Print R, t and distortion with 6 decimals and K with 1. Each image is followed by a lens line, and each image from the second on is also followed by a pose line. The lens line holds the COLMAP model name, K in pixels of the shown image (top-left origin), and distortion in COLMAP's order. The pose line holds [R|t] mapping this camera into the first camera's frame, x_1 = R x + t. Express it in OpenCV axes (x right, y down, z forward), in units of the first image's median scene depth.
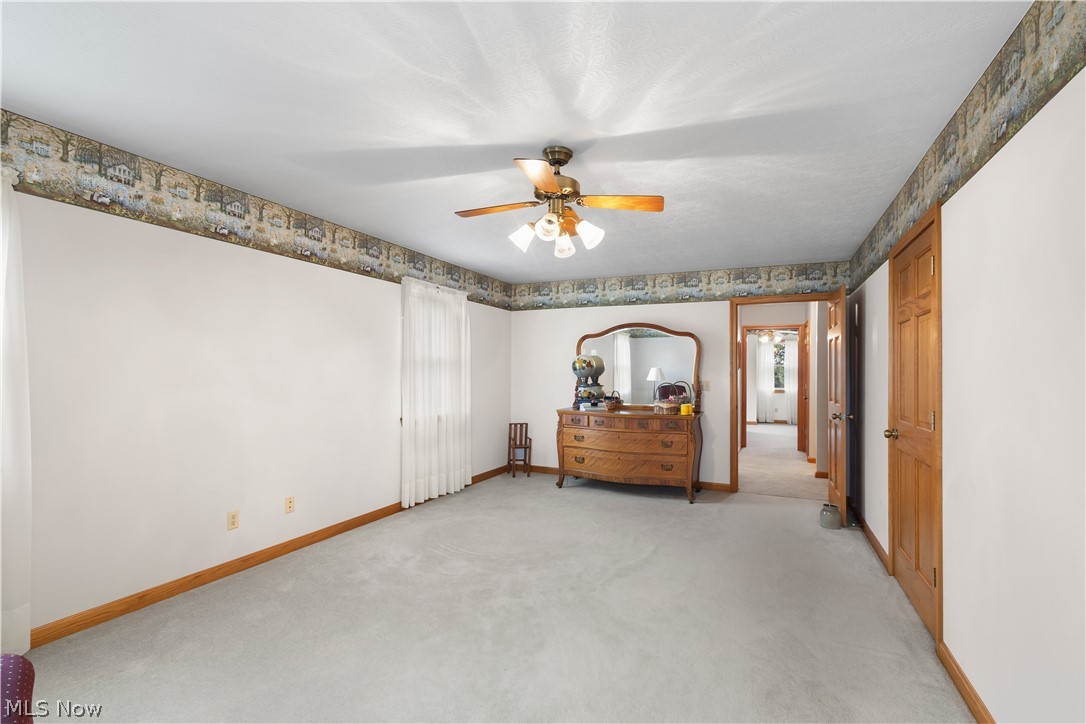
lens RADIAL K [[502.3, 0, 546.2], [0, 502.3, 365.8], [0, 0, 1]] dist [0.001086, 0.000082]
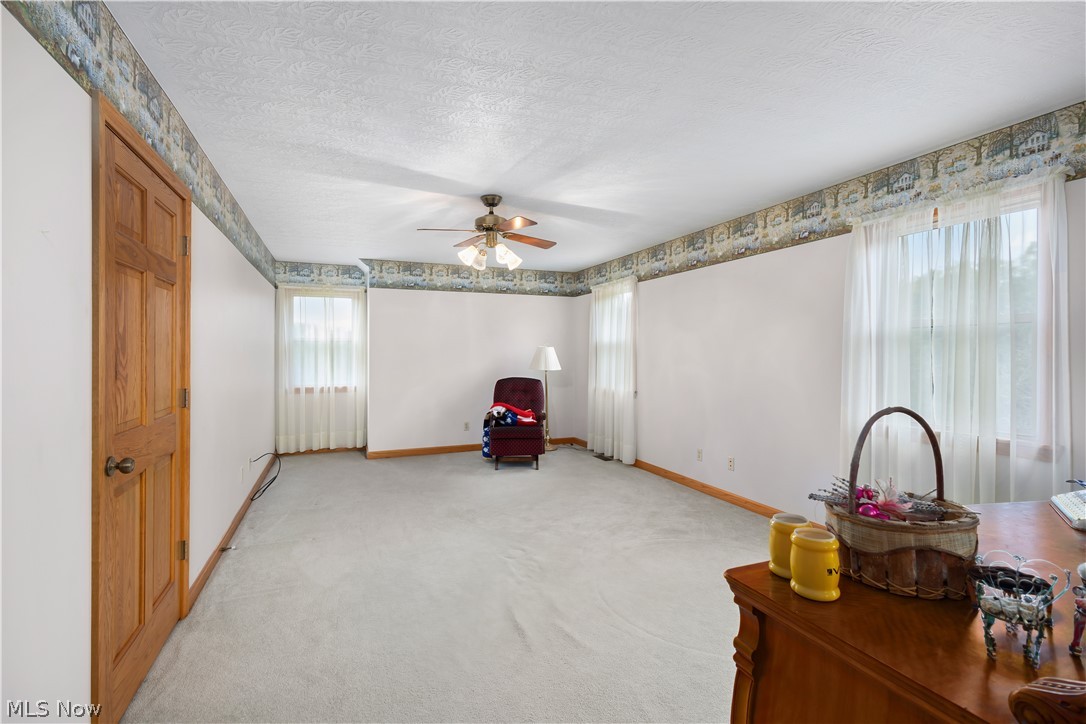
lens RADIAL K [[502.3, 0, 546.0], [0, 502.3, 360.0], [0, 0, 1]] dist [0.001086, 0.000082]
pose [[-0.686630, -0.000489, -0.727007, 0.648597], [0.000928, 0.999998, -0.001550, 0.025580], [0.727007, -0.001739, -0.686628, 1.429530]]
